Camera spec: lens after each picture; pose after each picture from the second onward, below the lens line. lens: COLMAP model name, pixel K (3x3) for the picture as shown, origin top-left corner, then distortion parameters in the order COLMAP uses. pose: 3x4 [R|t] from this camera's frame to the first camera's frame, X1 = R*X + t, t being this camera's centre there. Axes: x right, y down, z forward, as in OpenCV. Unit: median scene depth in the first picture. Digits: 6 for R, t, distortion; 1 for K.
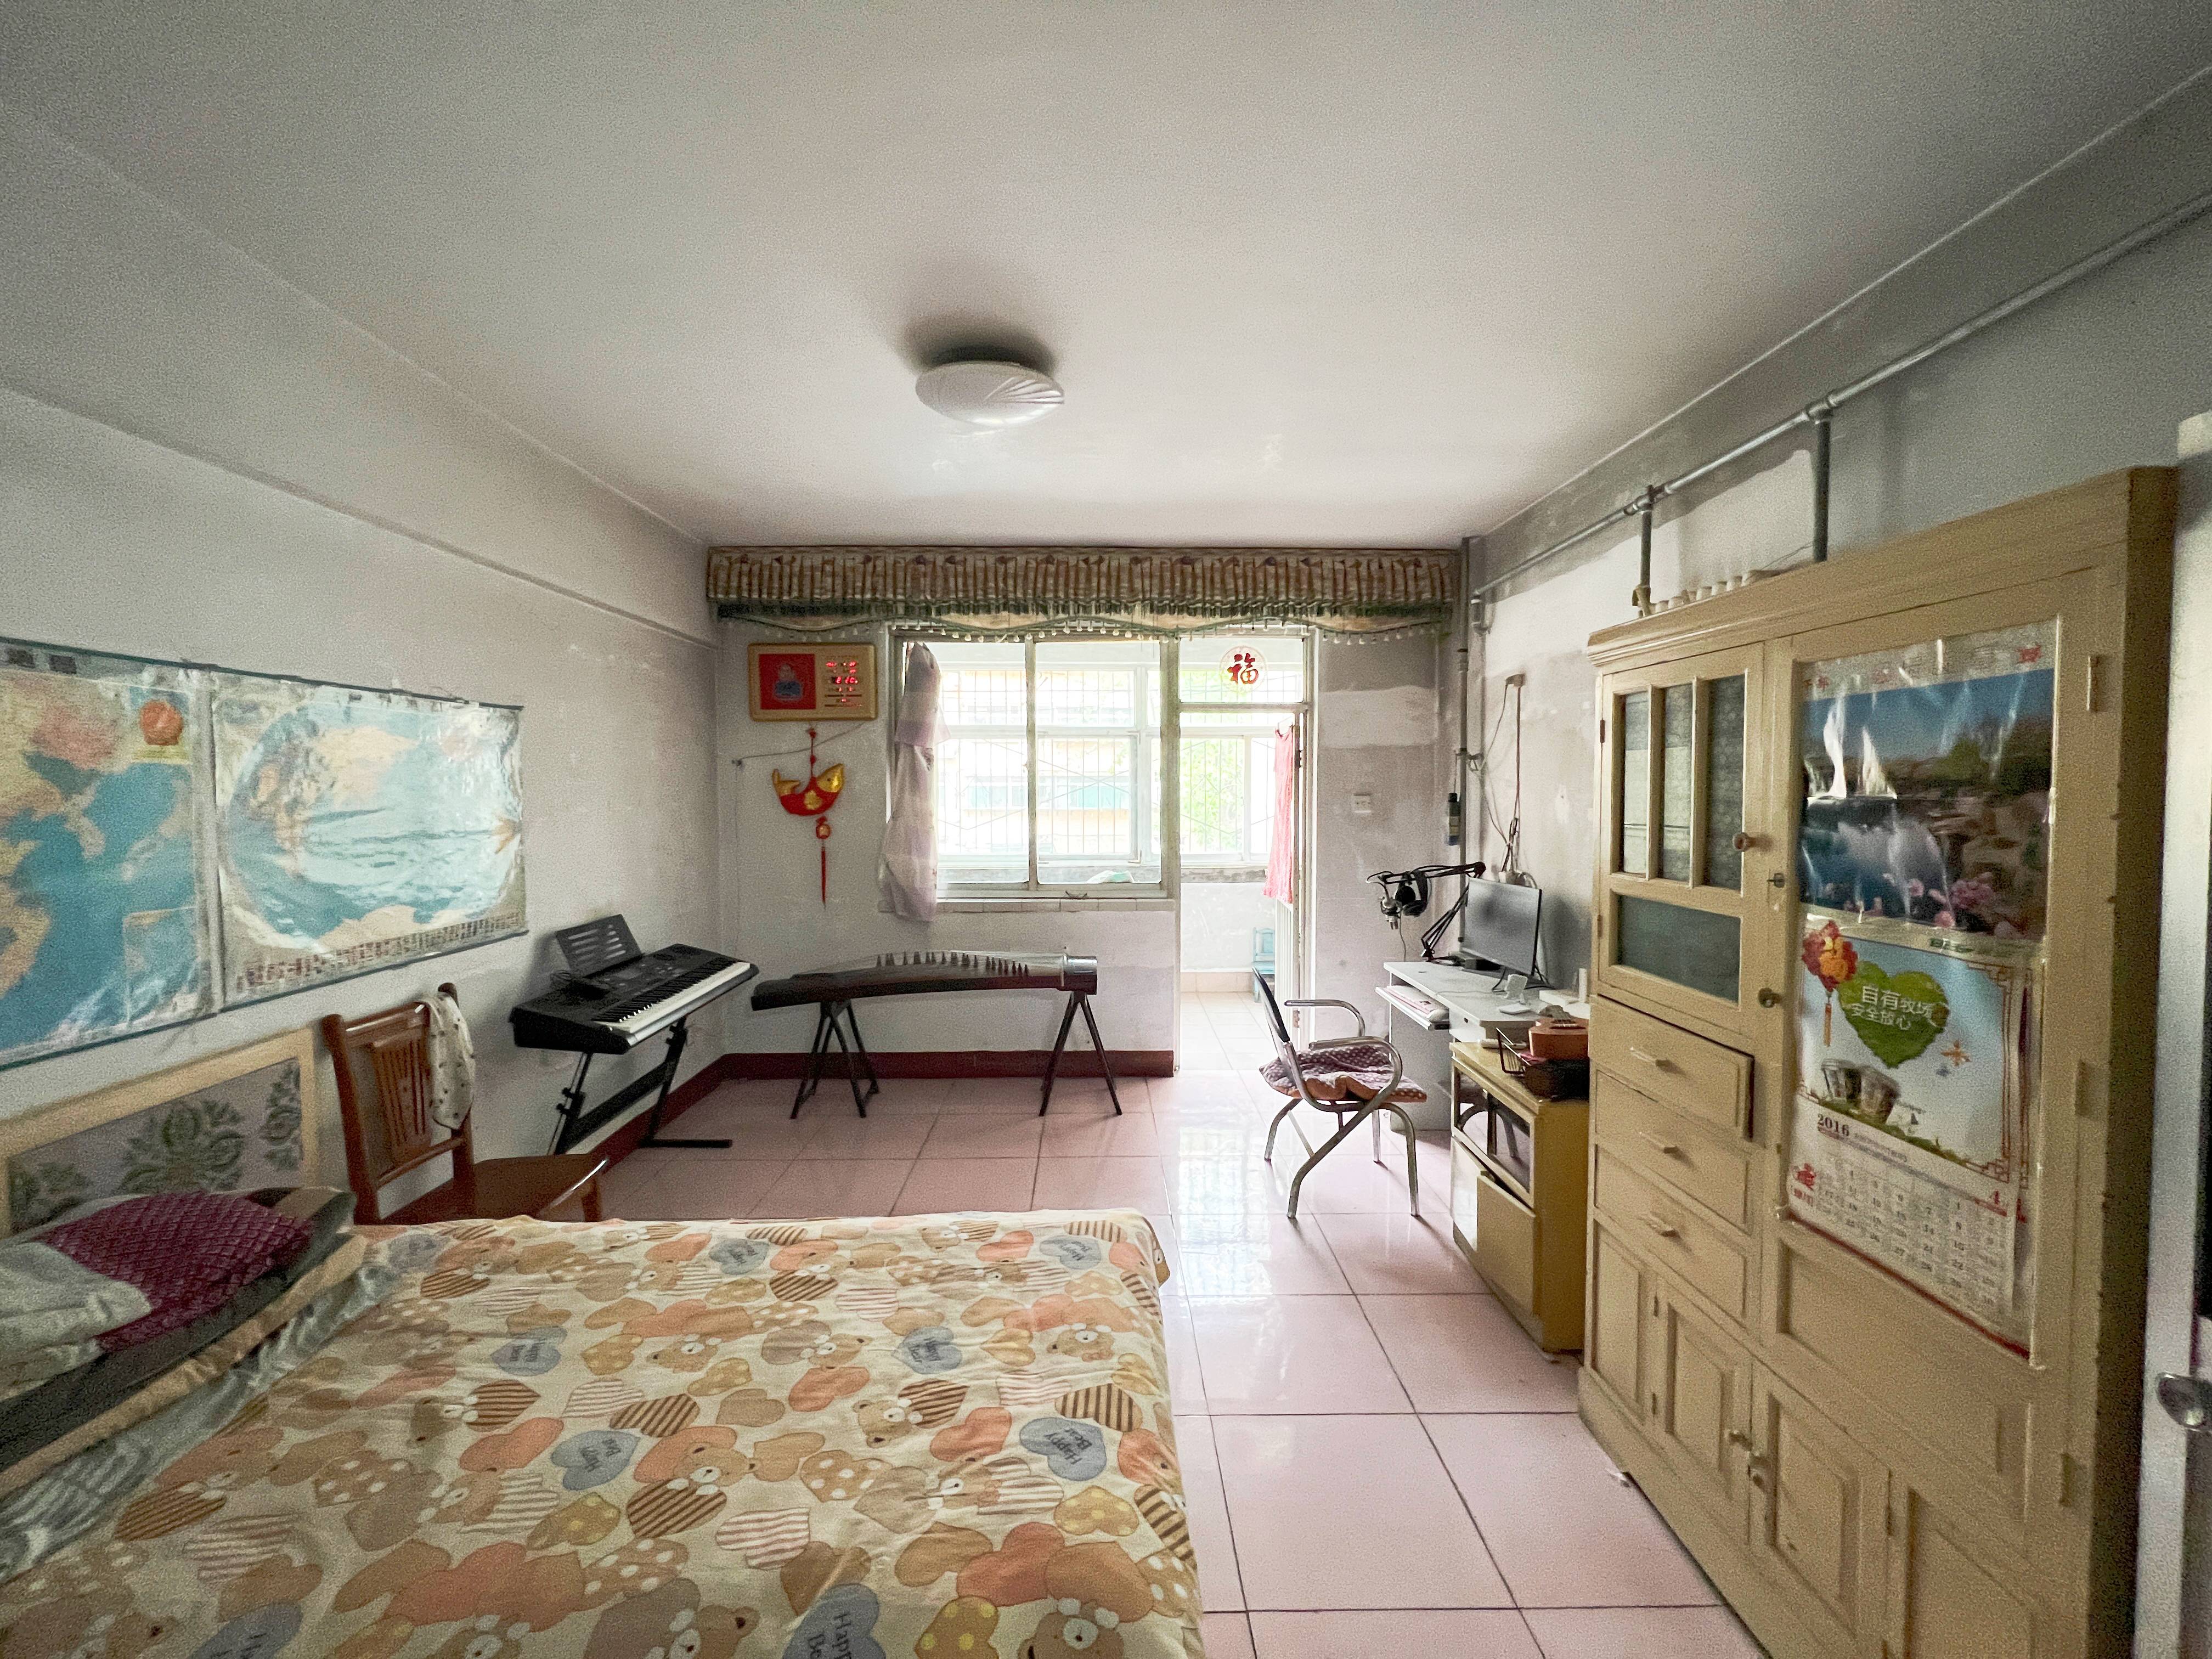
lens RADIAL K [[892.1, 0, 1105.5], [0, 892.1, 825.1], [0, 0, 1]] dist [0.000353, 0.000078]
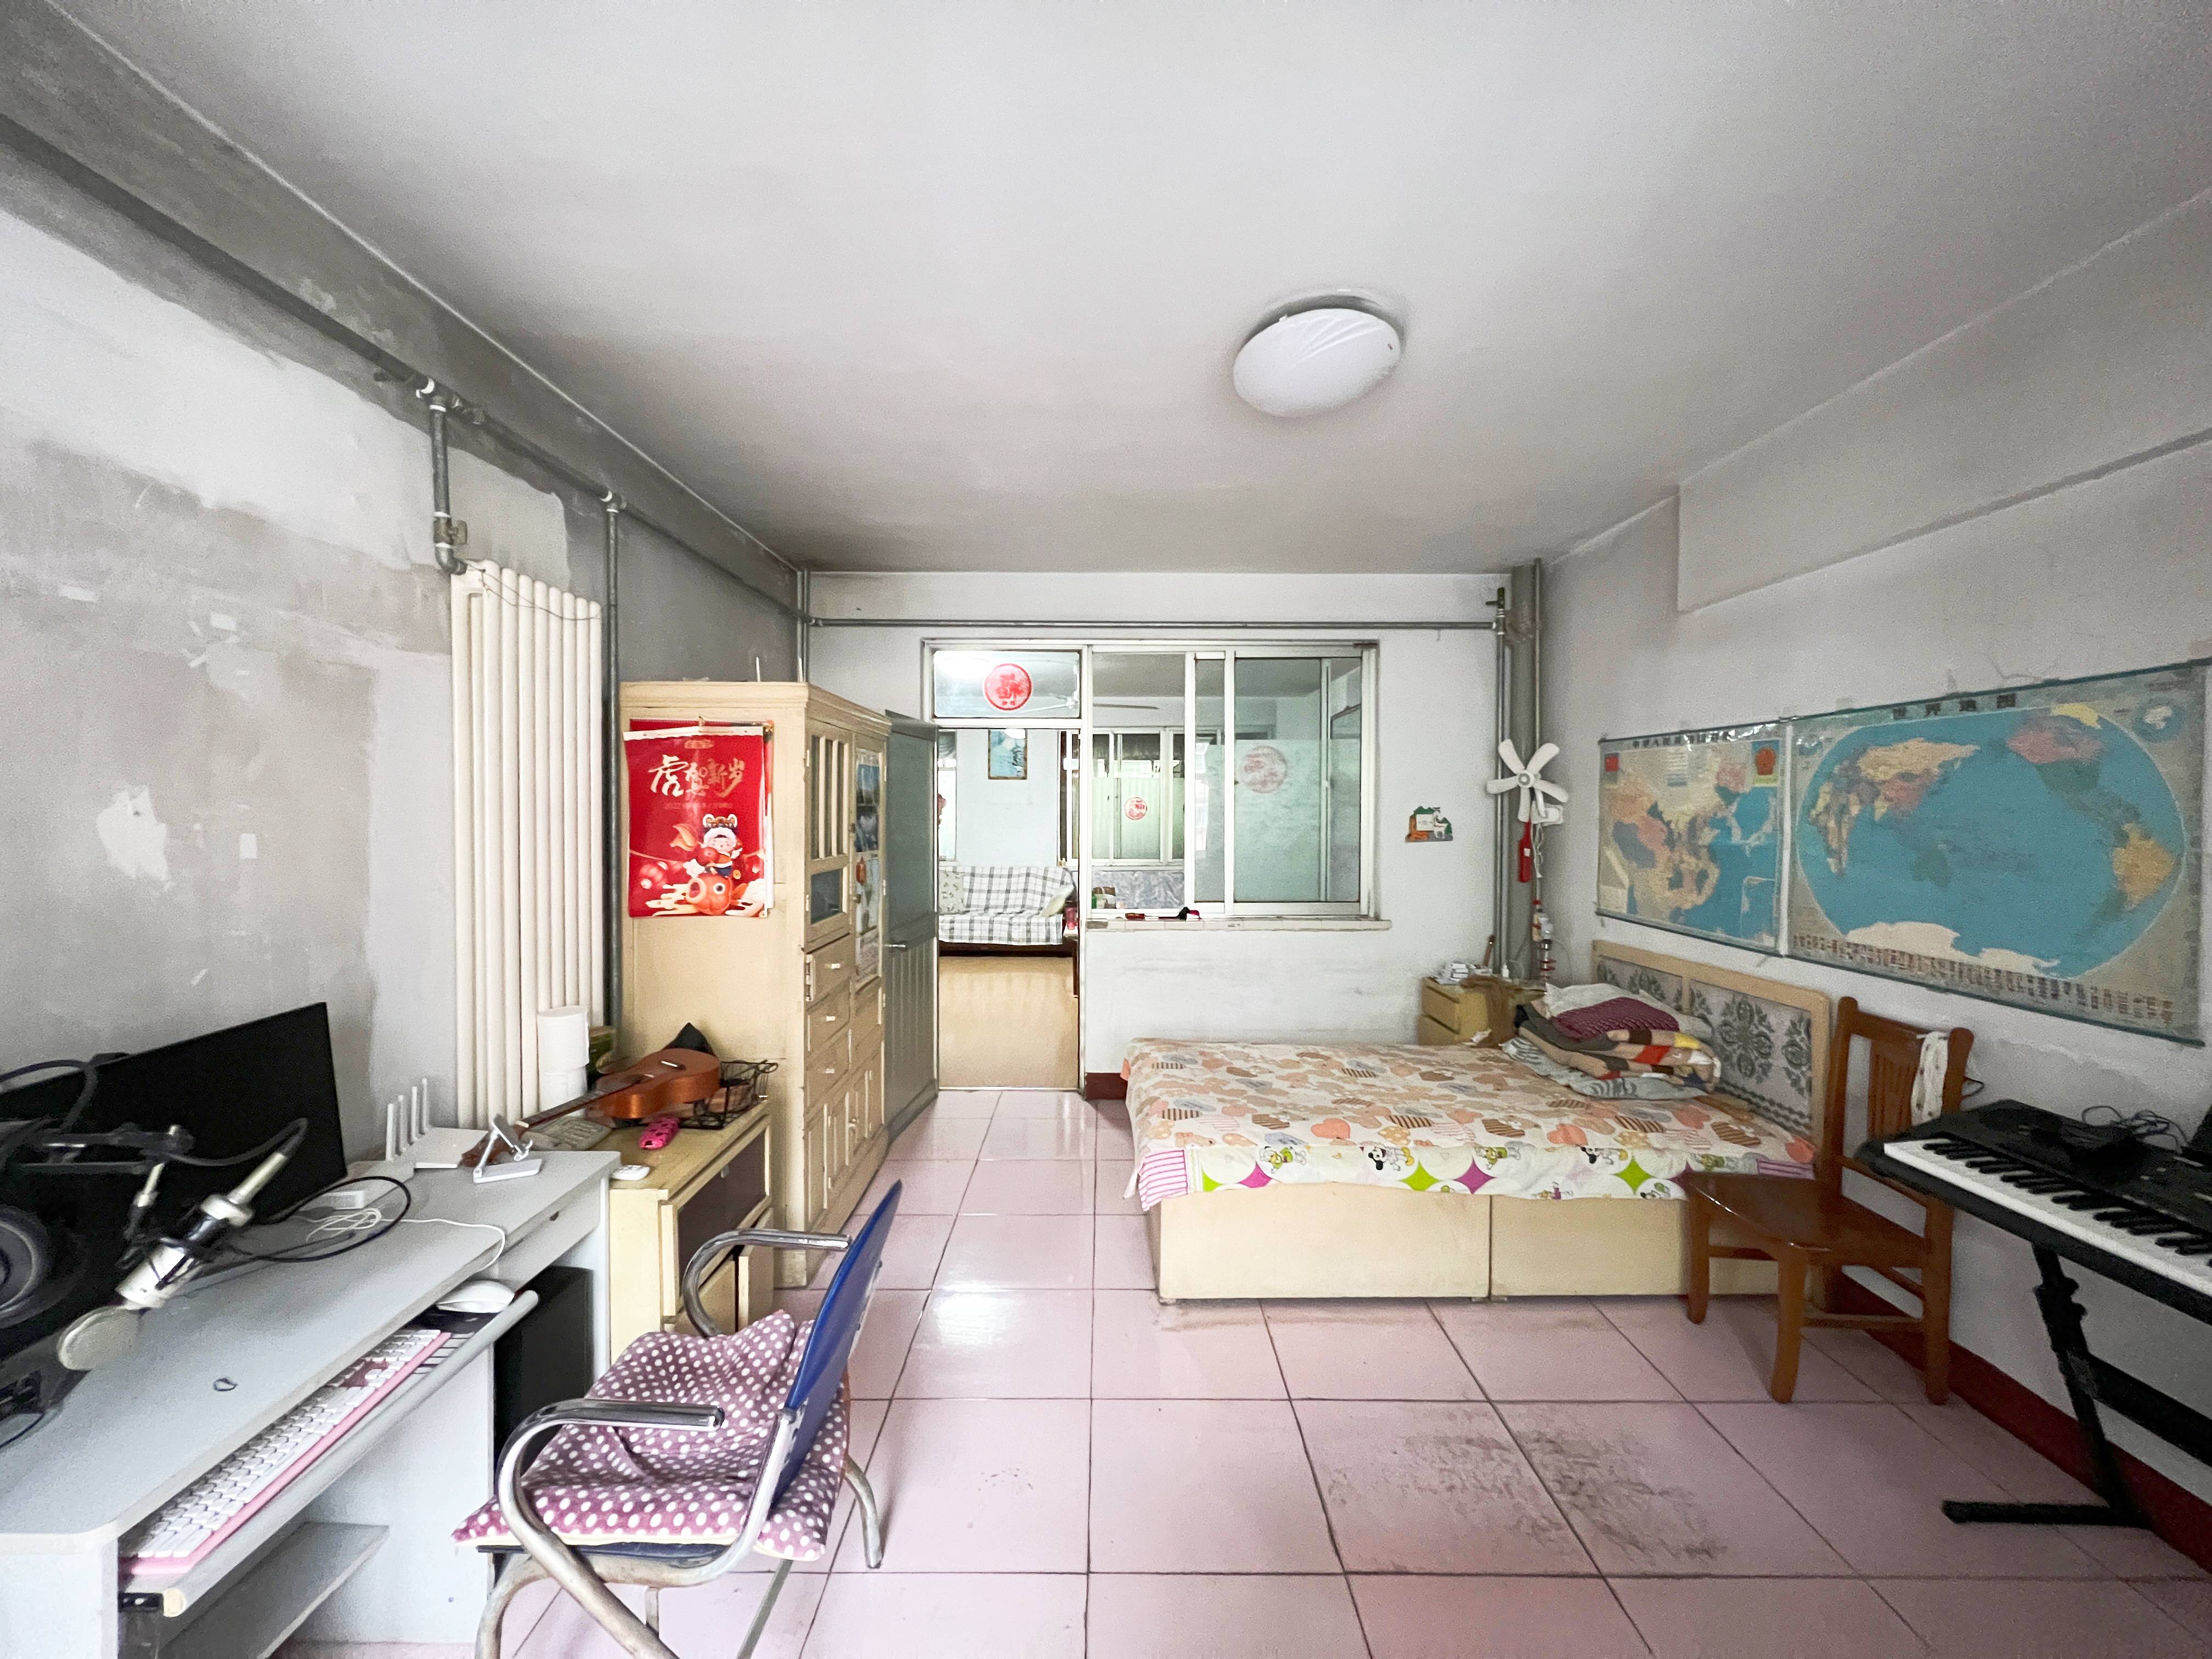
lens RADIAL K [[892.1, 0, 1102.5], [0, 892.1, 825.4], [0, 0, 1]] dist [0.000353, 0.000078]
pose [[-0.999847, -0.001267, 0.017469, 0.086845], [-0.000223, 0.998220, 0.059640, -0.084971], [-0.017513, 0.059627, -0.998067, 2.353296]]
